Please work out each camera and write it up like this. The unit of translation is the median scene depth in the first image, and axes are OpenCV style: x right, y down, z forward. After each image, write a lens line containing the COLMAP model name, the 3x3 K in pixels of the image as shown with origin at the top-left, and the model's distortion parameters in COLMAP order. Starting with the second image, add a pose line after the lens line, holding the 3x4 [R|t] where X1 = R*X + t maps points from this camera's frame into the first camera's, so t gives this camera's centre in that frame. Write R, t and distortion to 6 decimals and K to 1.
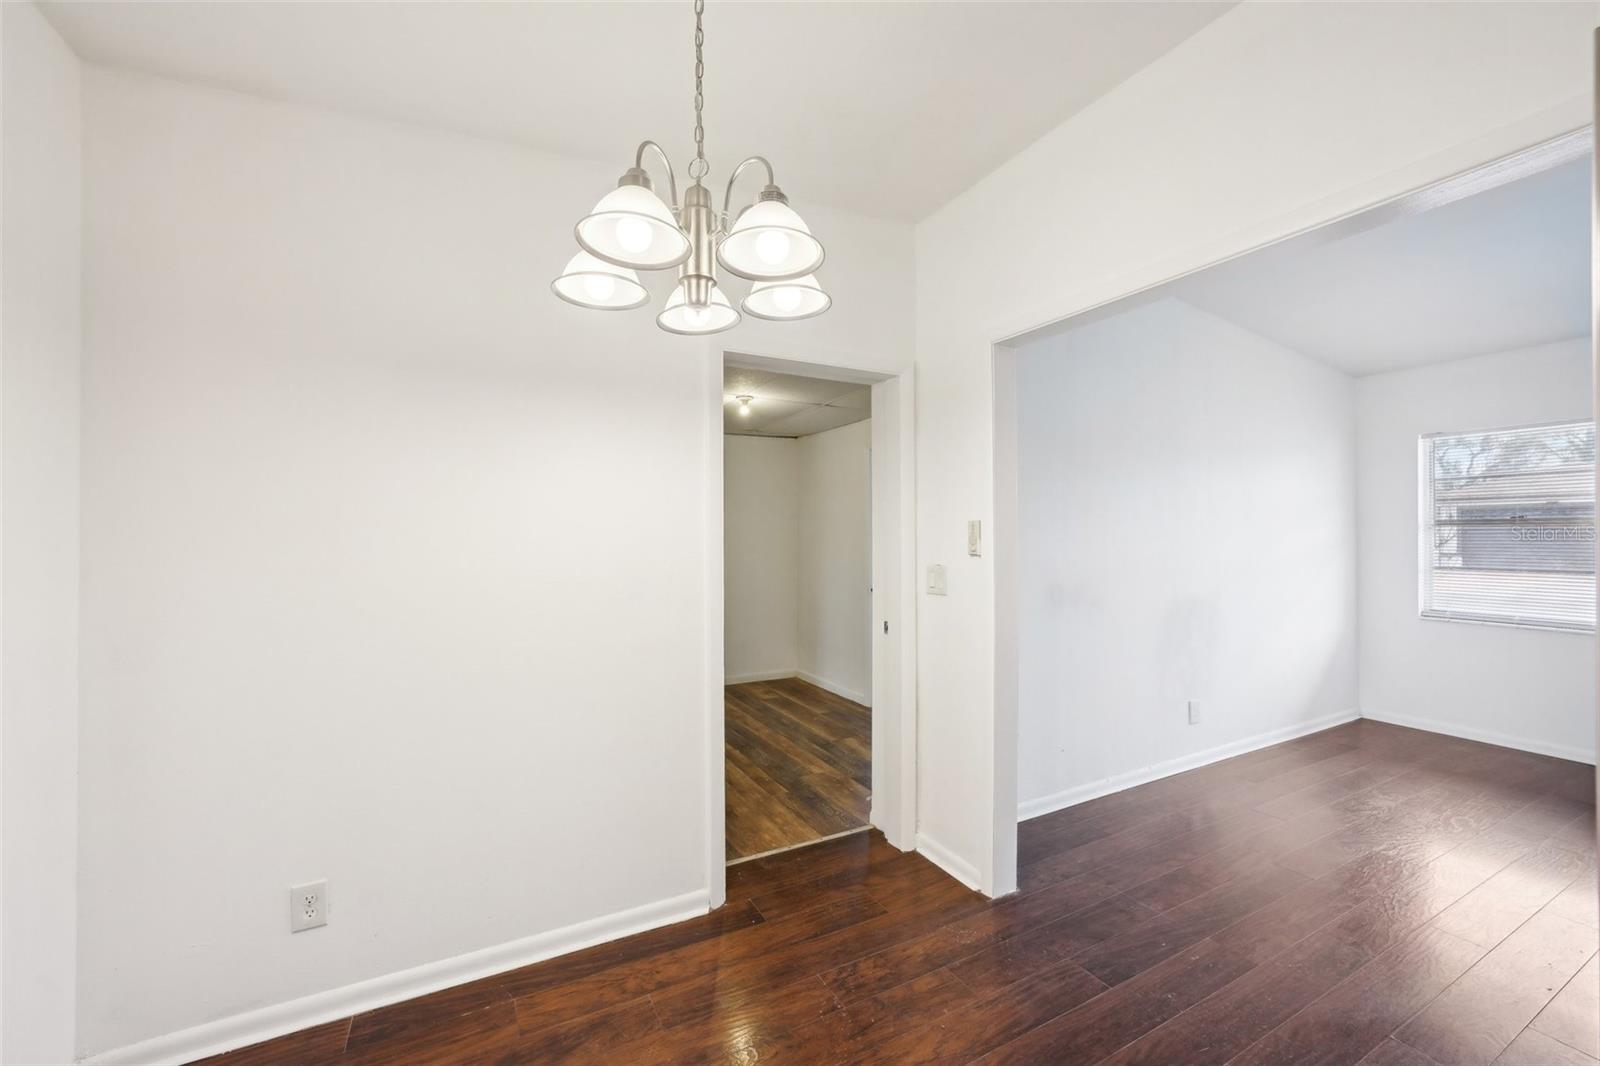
lens RADIAL K [[622.5, 0, 797.3], [0, 622.5, 537.3], [0, 0, 1]] dist [0.001980, 0.000095]
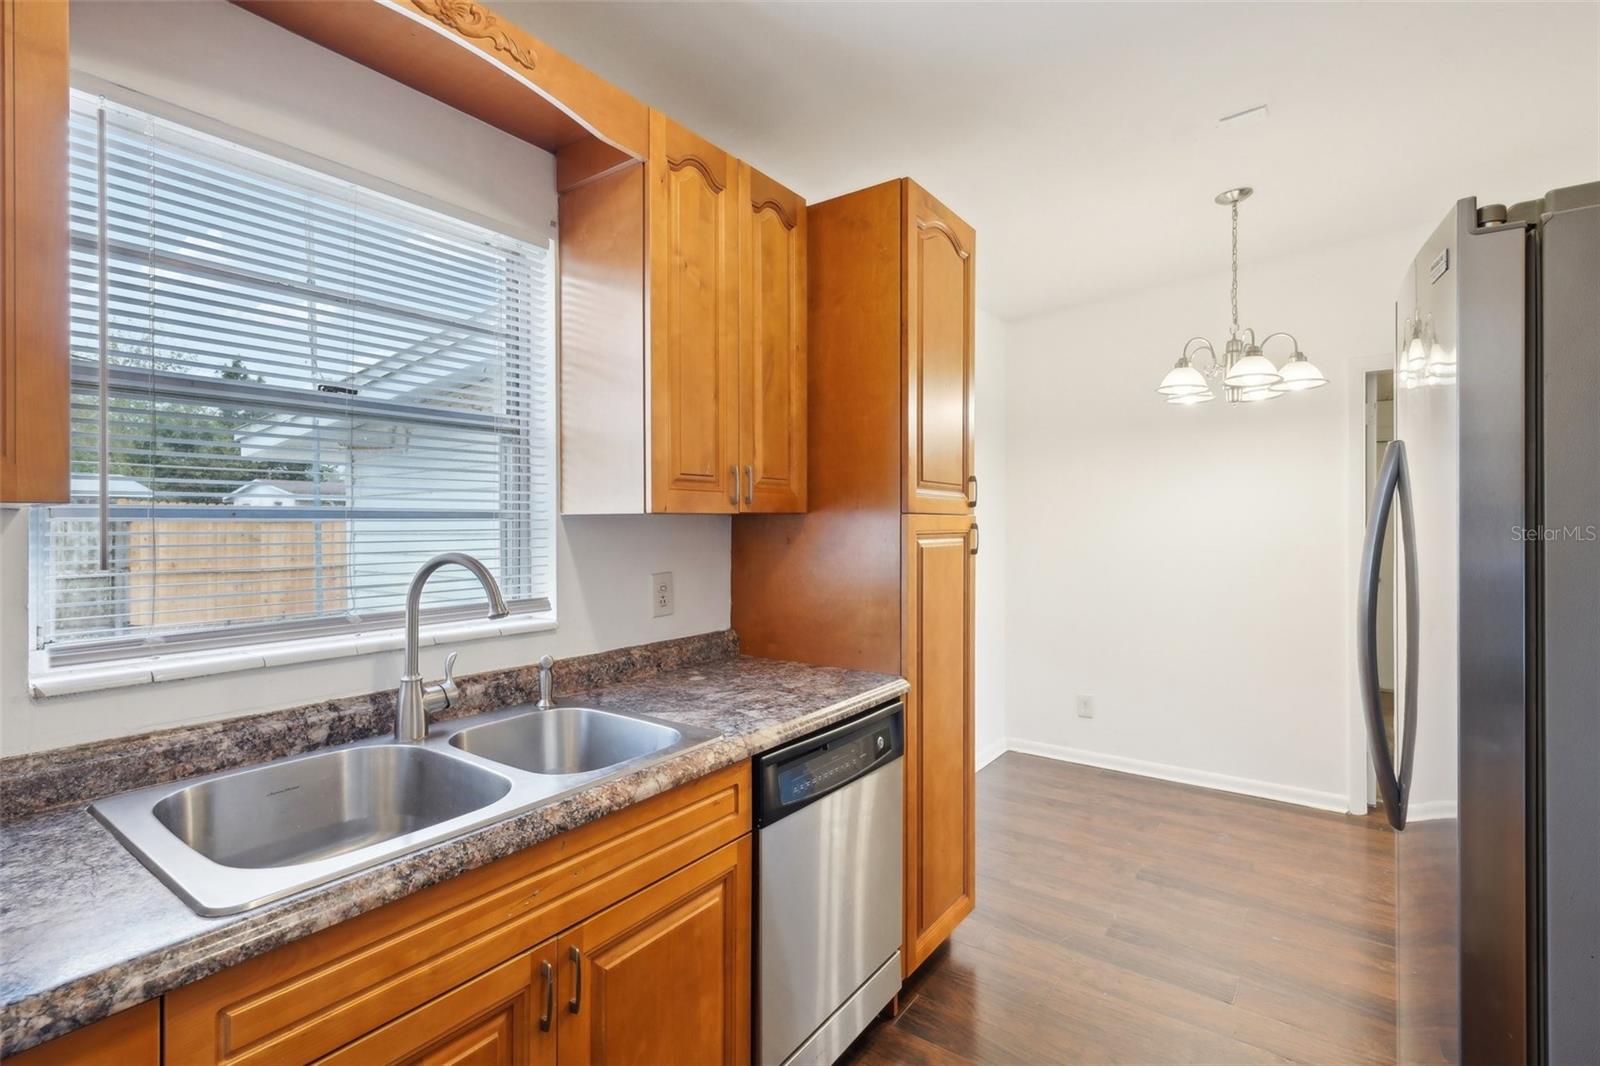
lens RADIAL K [[733.9, 0, 795.6], [0, 733.9, 526.2], [0, 0, 1]] dist [0.000940, 0.000028]
pose [[0.449095, 0.009341, -0.893435, 0.598735], [-0.000486, 0.999948, 0.010211, 0.001184], [0.893484, -0.004151, 0.449076, -0.587965]]
